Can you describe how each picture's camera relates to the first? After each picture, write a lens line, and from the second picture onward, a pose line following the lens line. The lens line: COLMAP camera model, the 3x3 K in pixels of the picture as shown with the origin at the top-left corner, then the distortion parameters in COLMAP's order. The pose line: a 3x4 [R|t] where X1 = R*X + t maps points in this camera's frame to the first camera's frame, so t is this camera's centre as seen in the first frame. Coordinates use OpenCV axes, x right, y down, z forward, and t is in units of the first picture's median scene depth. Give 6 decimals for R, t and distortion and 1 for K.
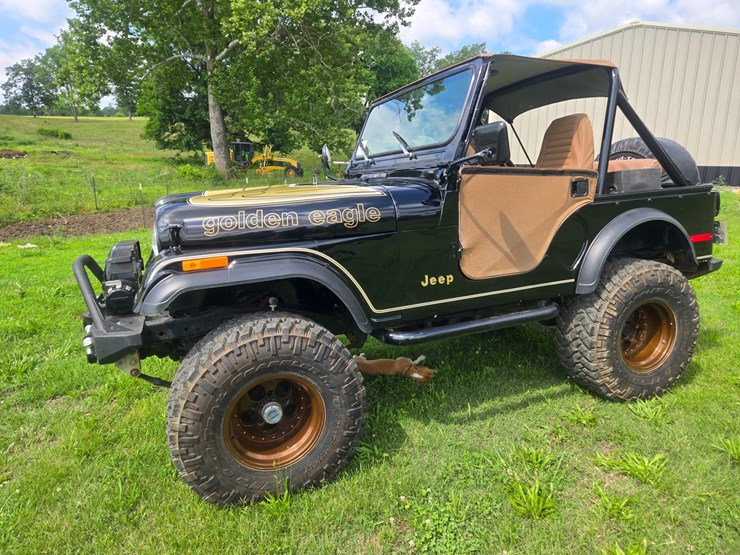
lens RADIAL K [[497.5, 0, 355.3], [0, 497.5, 269.7], [0, 0, 1]] dist [0.076137, -0.053743]
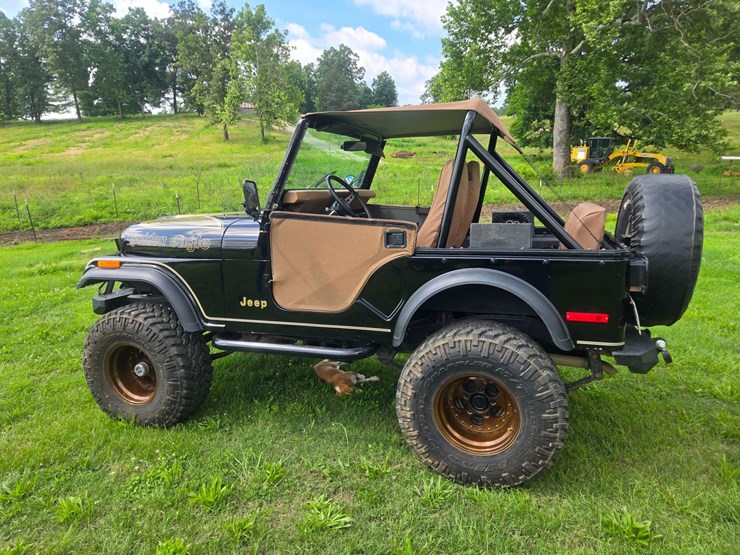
lens RADIAL K [[497.5, 0, 363.7], [0, 497.5, 271.6], [0, 0, 1]] dist [0.076137, -0.053743]
pose [[0.750885, 0.145080, -0.644301, 0.992216], [-0.134465, 0.988723, 0.065926, -0.148904], [0.646599, 0.037133, 0.761925, 0.214115]]
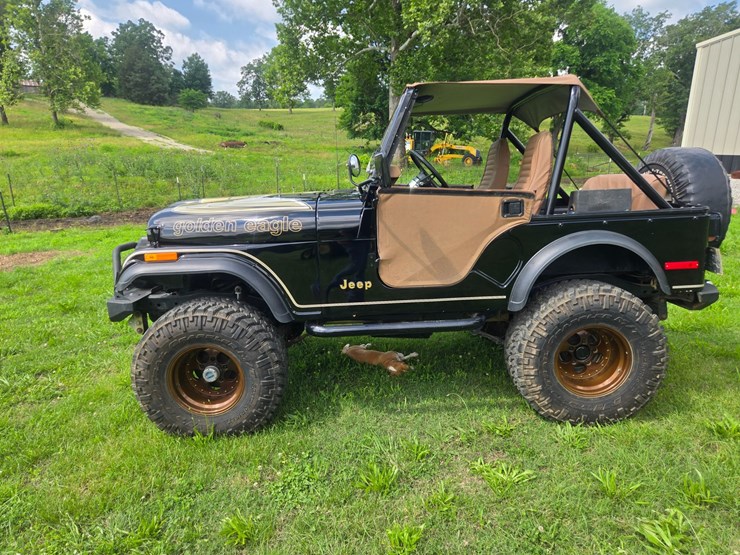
lens RADIAL K [[503.9, 0, 364.0], [0, 503.9, 279.8], [0, 0, 1]] dist [0.070754, -0.046518]
pose [[0.933919, 0.090332, -0.345884, 0.510977], [-0.075134, 0.995536, 0.057127, -0.051257], [0.349500, -0.027364, 0.936537, -0.076187]]
